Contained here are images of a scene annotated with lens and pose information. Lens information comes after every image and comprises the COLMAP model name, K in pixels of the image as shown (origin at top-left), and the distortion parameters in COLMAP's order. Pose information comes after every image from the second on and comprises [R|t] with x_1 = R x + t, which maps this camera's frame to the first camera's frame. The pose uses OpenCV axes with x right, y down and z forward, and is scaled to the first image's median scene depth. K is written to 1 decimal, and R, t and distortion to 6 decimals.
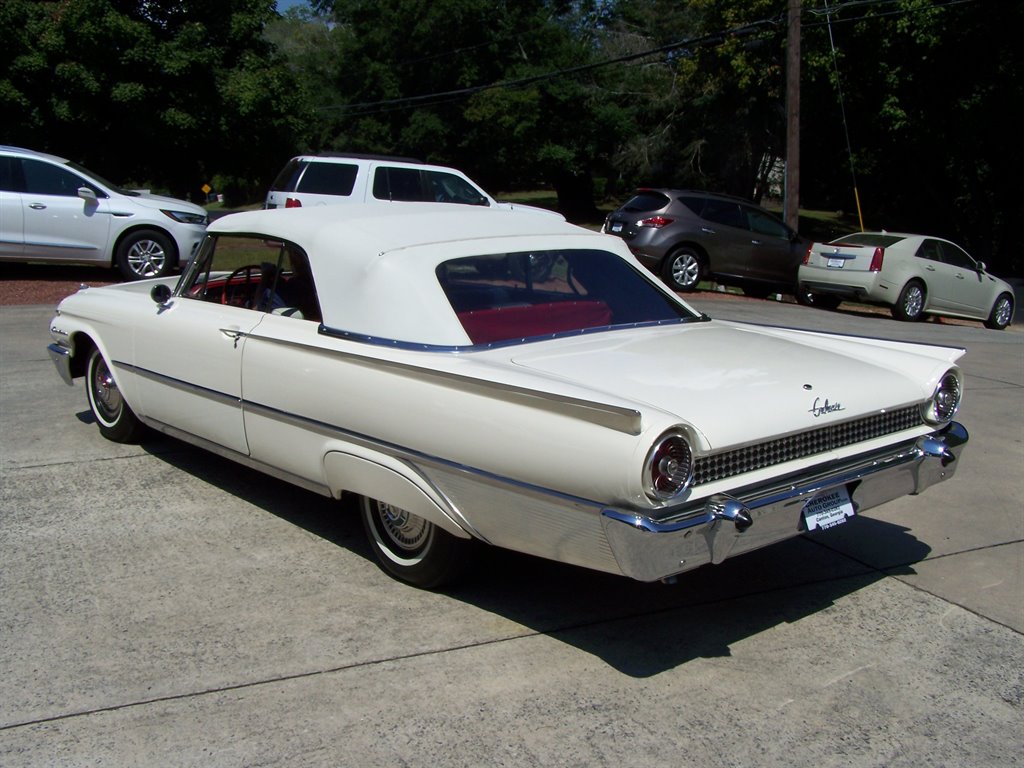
lens RADIAL K [[1159.3, 0, 494.9], [0, 1159.3, 405.8], [0, 0, 1]] dist [-0.212208, 0.394583]
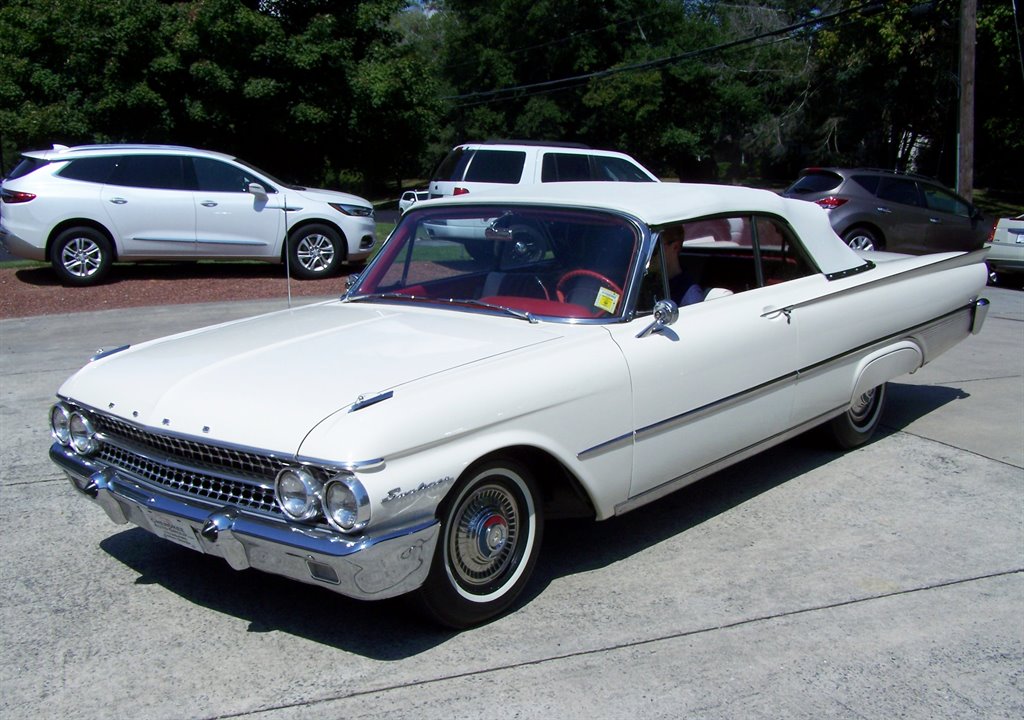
lens RADIAL K [[1212.6, 0, 470.2], [0, 1212.6, 423.8], [0, 0, 1]] dist [-0.207550, 0.385422]
pose [[0.993980, -0.016946, -0.108241, -0.050687], [0.018363, 0.999758, 0.012110, 0.006480], [0.108009, -0.014025, 0.994051, -0.018297]]
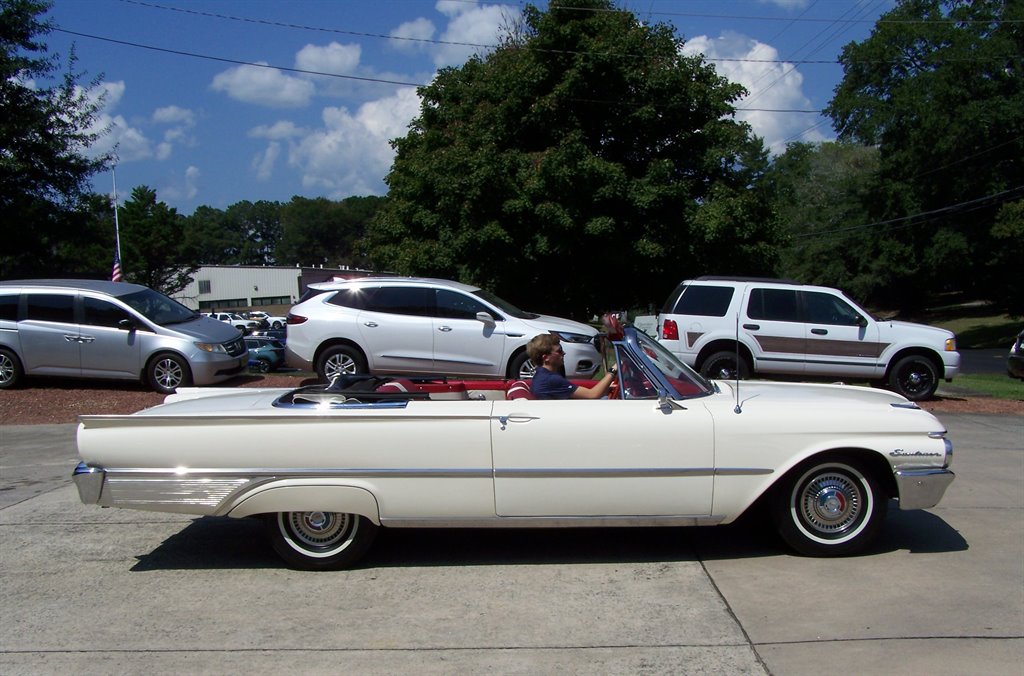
lens RADIAL K [[1169.3, 0, 493.7], [0, 1169.3, 404.4], [0, 0, 1]] dist [-0.195906, 0.358813]
pose [[0.883485, 0.009074, -0.468371, 0.157650], [-0.060522, 0.993644, -0.094912, 0.009666], [0.464533, 0.112200, 0.878419, -0.022265]]
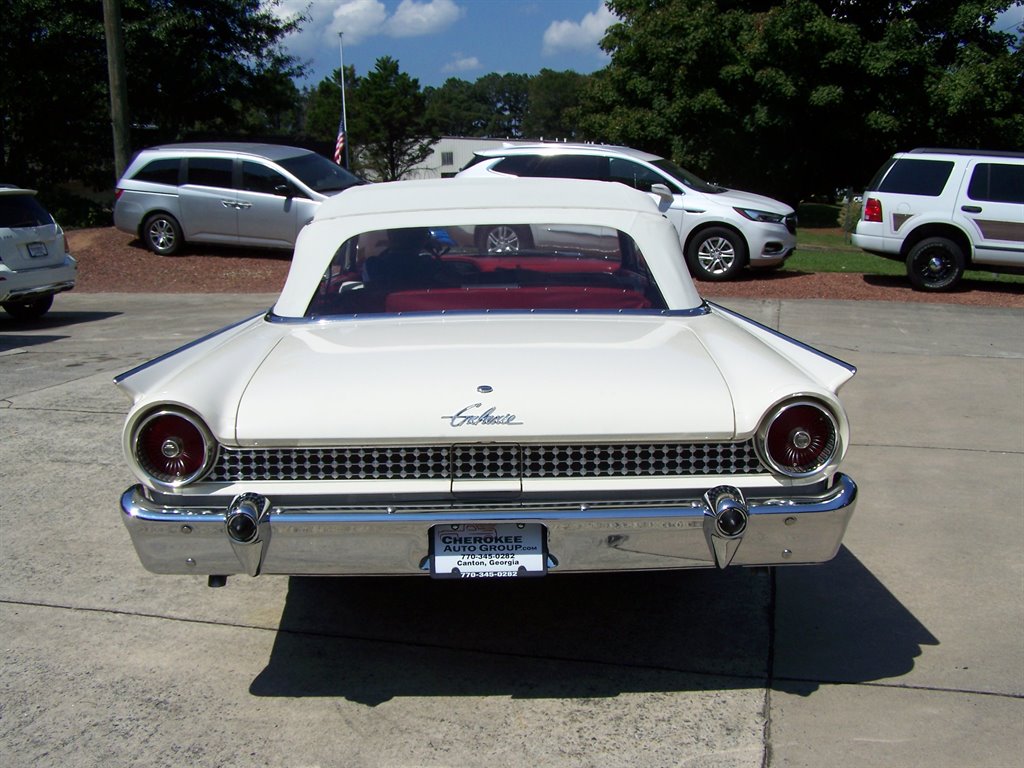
lens RADIAL K [[1159.3, 0, 494.9], [0, 1159.3, 405.8], [0, 0, 1]] dist [-0.212208, 0.394583]
pose [[0.764046, 0.106101, -0.636378, 0.159855], [-0.112330, 0.993196, 0.030727, -0.006180], [0.635308, 0.048007, 0.770765, 0.085805]]
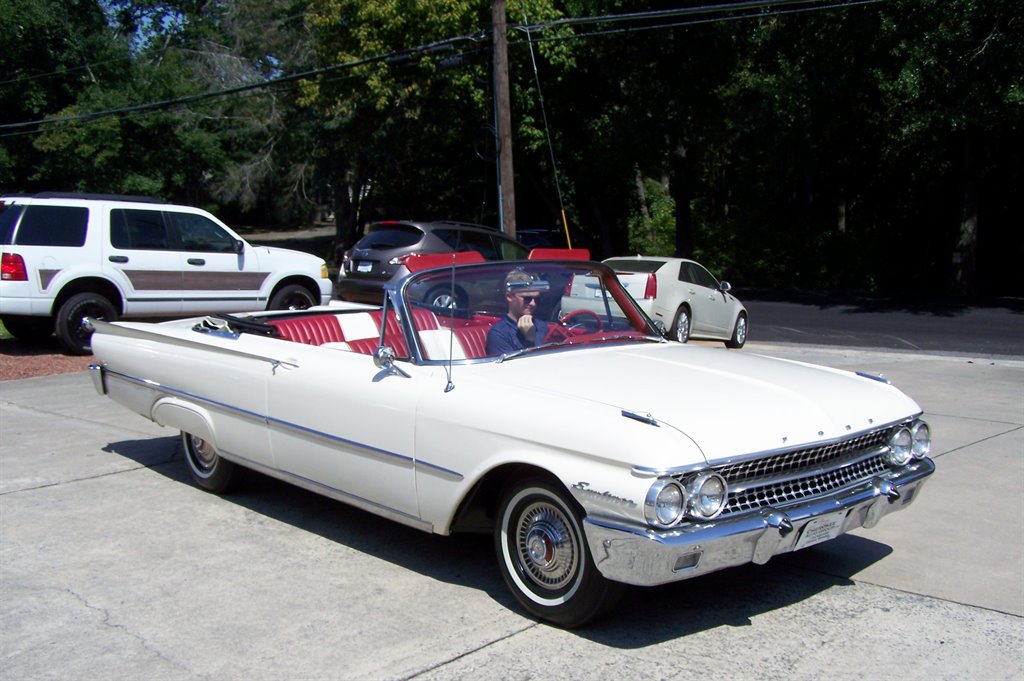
lens RADIAL K [[1171.1, 0, 500.0], [0, 1171.1, 405.7], [0, 0, 1]] dist [-0.217450, 0.391244]
pose [[0.920385, -0.090434, 0.380412, -0.144894], [0.098886, 0.995095, -0.002689, -0.036171], [-0.378303, 0.040092, 0.924813, 0.138857]]
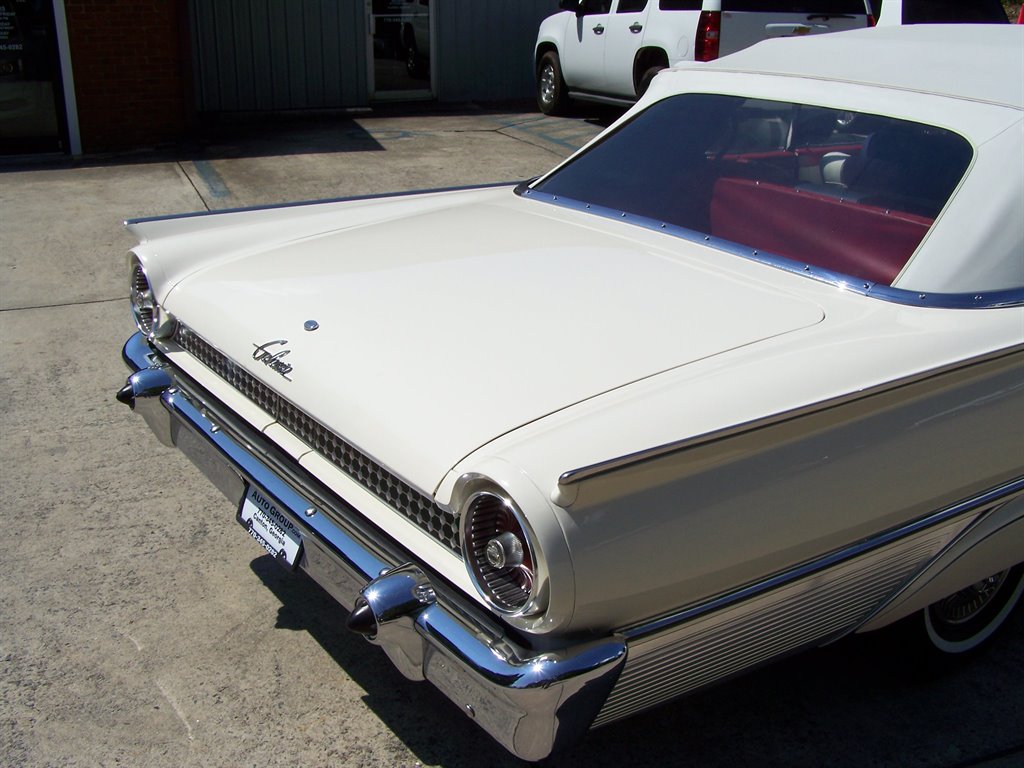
lens RADIAL K [[1159.3, 0, 494.9], [0, 1159.3, 405.8], [0, 0, 1]] dist [-0.212208, 0.394583]
pose [[-0.098136, 0.355042, -0.929685, 0.174476], [-0.215721, 0.904393, 0.368154, -0.045959], [0.971511, 0.236681, -0.012163, 0.230949]]
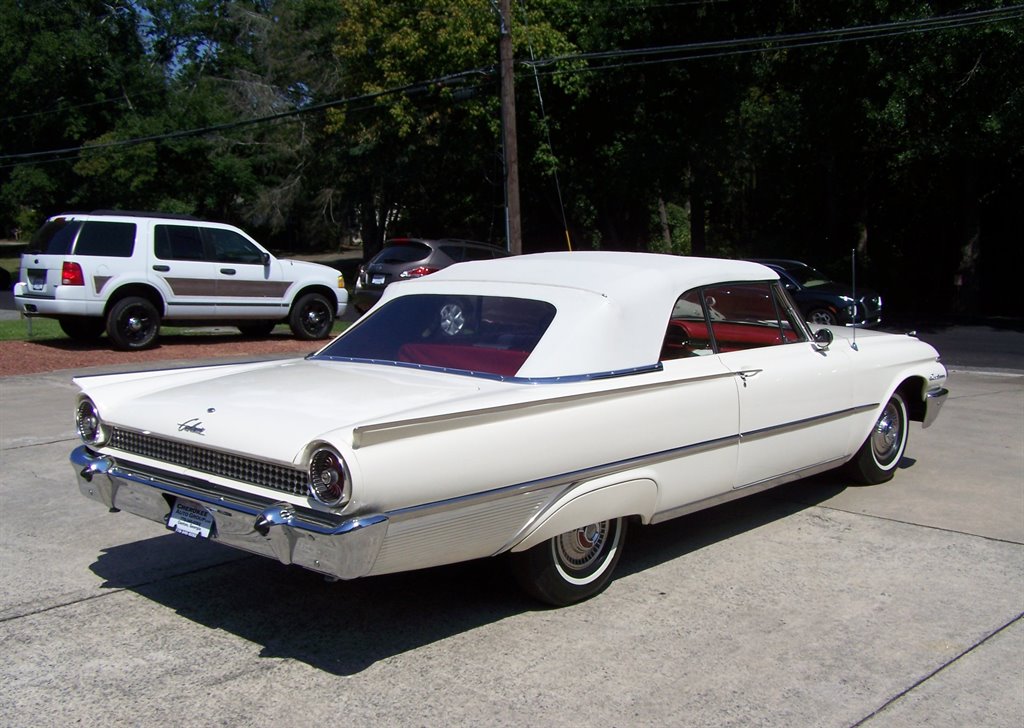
lens RADIAL K [[1191.0, 0, 485.2], [0, 1191.0, 408.4], [0, 0, 1]] dist [-0.202019, 0.369109]
pose [[0.935628, -0.073876, 0.345170, -0.163441], [0.089371, 0.995571, -0.029170, -0.007829], [-0.341487, 0.058141, 0.938087, 0.025295]]
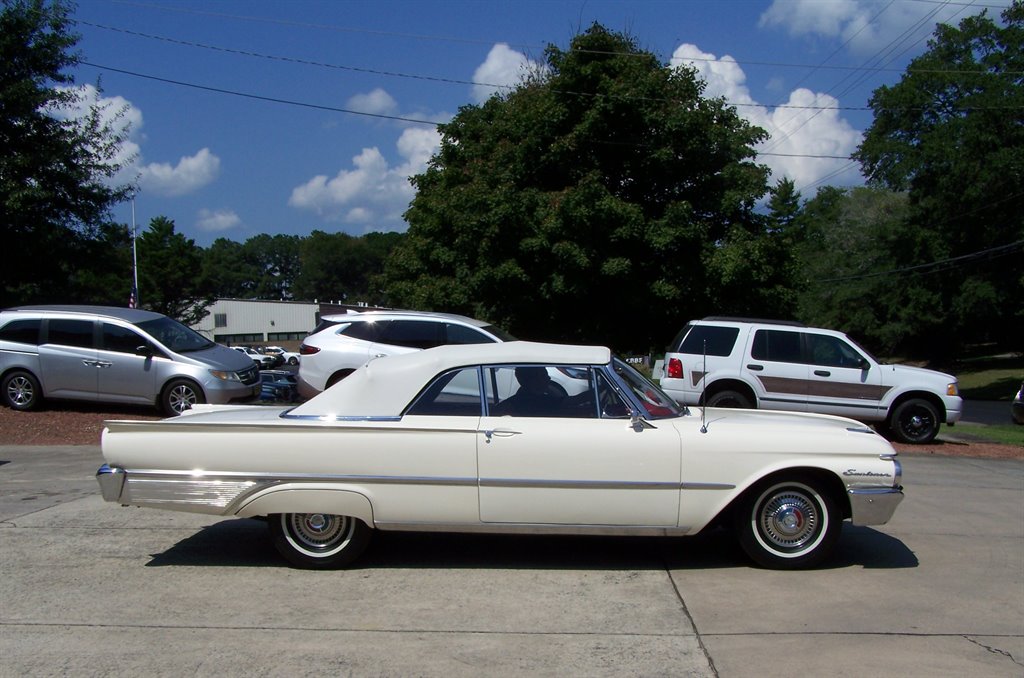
lens RADIAL K [[1203.8, 0, 484.2], [0, 1203.8, 417.1], [0, 0, 1]] dist [-0.204440, 0.393742]
pose [[0.871213, 0.018341, -0.490563, 0.188158], [-0.087916, 0.988975, -0.119158, 0.022063], [0.482969, 0.146941, 0.863220, -0.054821]]
